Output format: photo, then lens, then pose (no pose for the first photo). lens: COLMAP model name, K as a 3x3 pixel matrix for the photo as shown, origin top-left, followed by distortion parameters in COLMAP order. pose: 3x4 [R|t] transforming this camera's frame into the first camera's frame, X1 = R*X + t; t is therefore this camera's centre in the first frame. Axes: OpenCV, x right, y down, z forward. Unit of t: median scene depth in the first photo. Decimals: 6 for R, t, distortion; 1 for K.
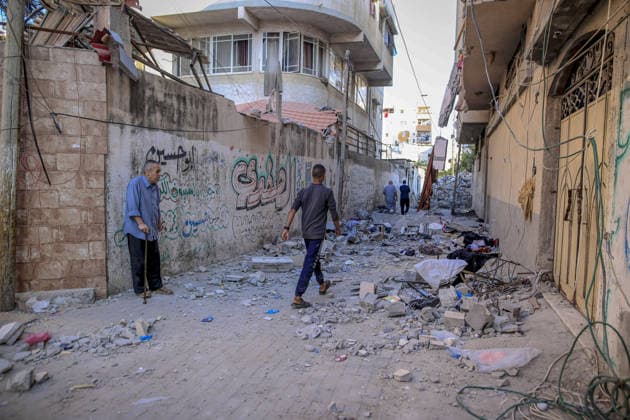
lens RADIAL K [[433.9, 0, 316.1], [0, 433.9, 207.2], [0, 0, 1]] dist [-0.075064, 0.038903]
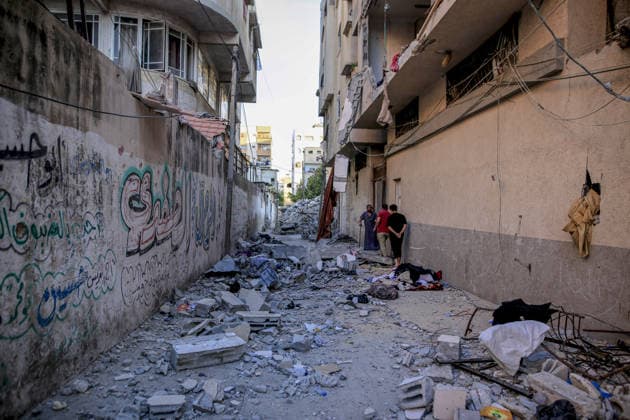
lens RADIAL K [[433.9, 0, 329.7], [0, 433.9, 208.5], [0, 0, 1]] dist [-0.075064, 0.038903]
pose [[0.918652, -0.009257, 0.394958, -0.142068], [0.030352, 0.998424, -0.047194, -0.020379], [-0.393899, 0.055343, 0.917486, 0.321895]]
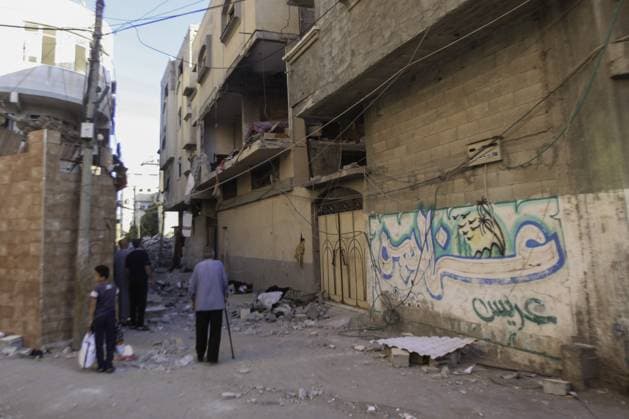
lens RADIAL K [[433.2, 0, 254.6], [0, 433.2, 170.0], [0, 0, 1]] dist [-0.075064, 0.038903]
pose [[0.805885, 0.054470, 0.589561, -0.550860], [0.076626, 0.977789, -0.195080, -0.022828], [-0.587092, 0.202388, 0.783812, -0.314569]]
